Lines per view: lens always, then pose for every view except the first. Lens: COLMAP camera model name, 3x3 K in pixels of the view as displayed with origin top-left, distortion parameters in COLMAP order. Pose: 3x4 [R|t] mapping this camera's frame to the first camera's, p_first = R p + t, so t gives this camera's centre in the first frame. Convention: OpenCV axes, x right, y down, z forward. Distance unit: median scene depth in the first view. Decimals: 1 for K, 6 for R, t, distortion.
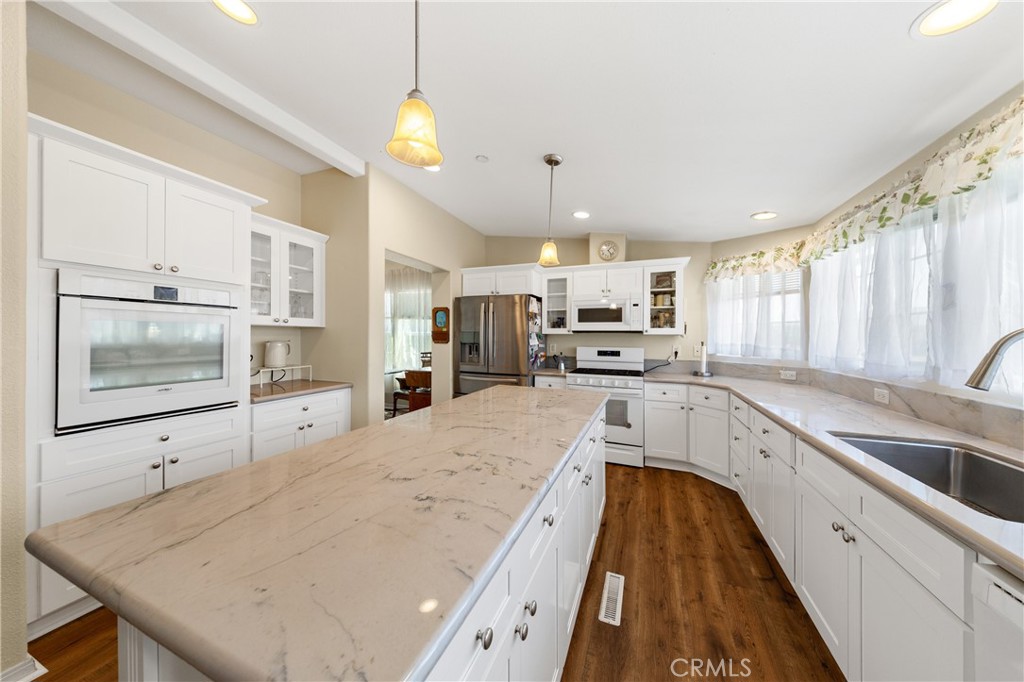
lens RADIAL K [[330.9, 0, 510.0], [0, 330.9, 338.5], [0, 0, 1]] dist [0.000570, -0.000076]
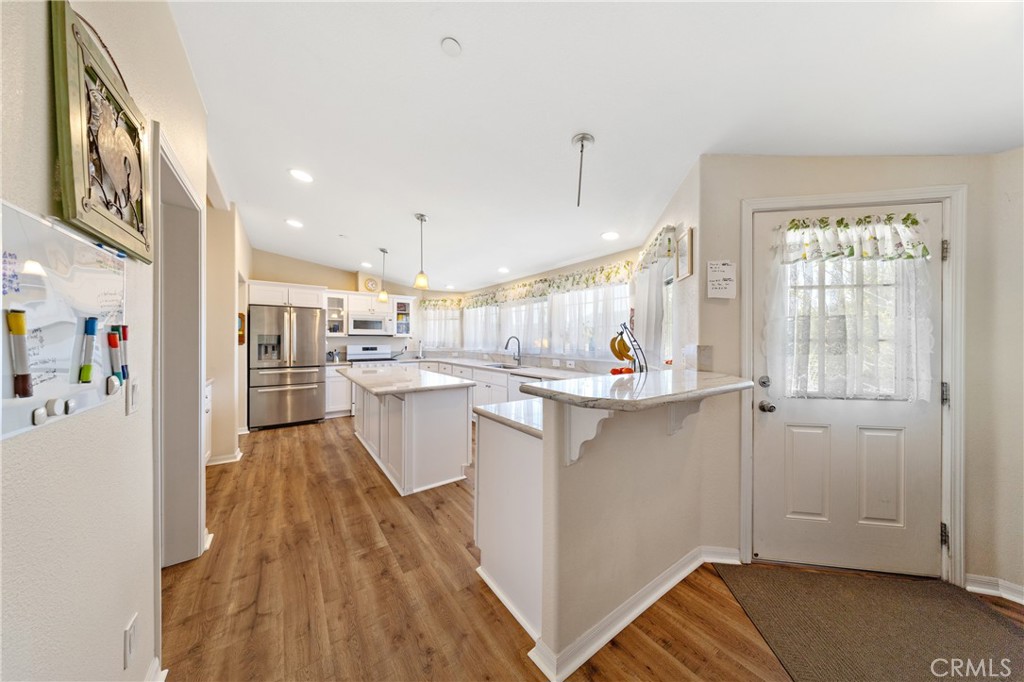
lens RADIAL K [[327.1, 0, 515.7], [0, 327.1, 332.7], [0, 0, 1]] dist [0.000034, -0.000022]
pose [[0.515833, 0.011195, 0.856616, -0.747291], [0.005519, 0.999850, -0.016391, -0.003219], [-0.856671, 0.013182, 0.515694, -0.454353]]
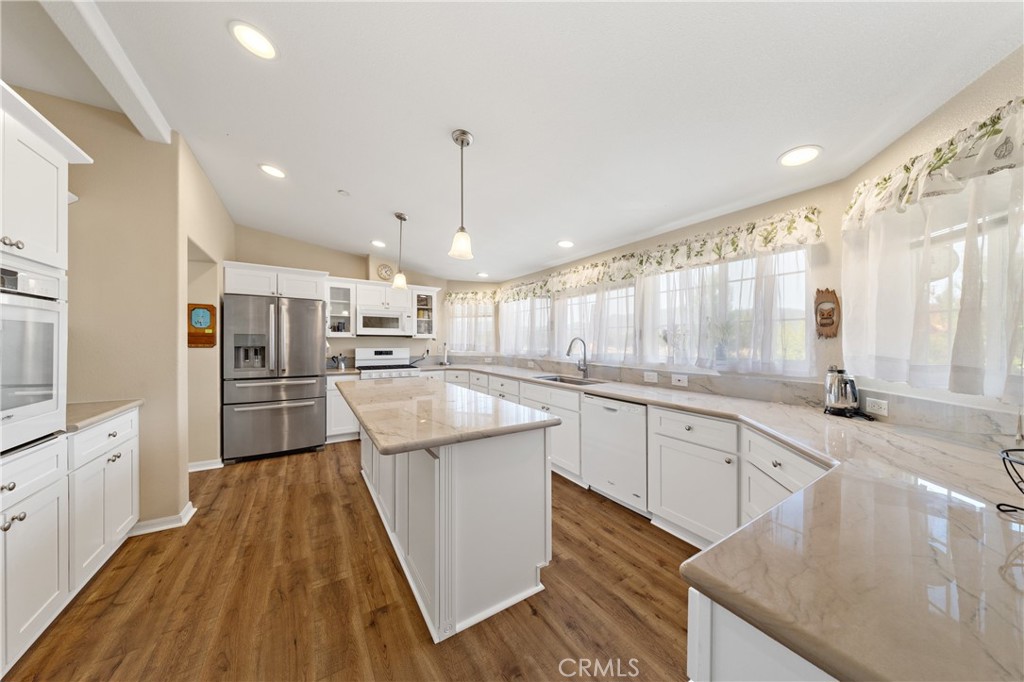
lens RADIAL K [[330.9, 0, 510.0], [0, 330.9, 338.5], [0, 0, 1]] dist [0.000570, -0.000076]
pose [[0.569863, 0.003471, 0.821732, -0.504407], [0.001378, 0.999986, -0.005179, -0.002788], [-0.821739, 0.004084, 0.569850, -0.131048]]
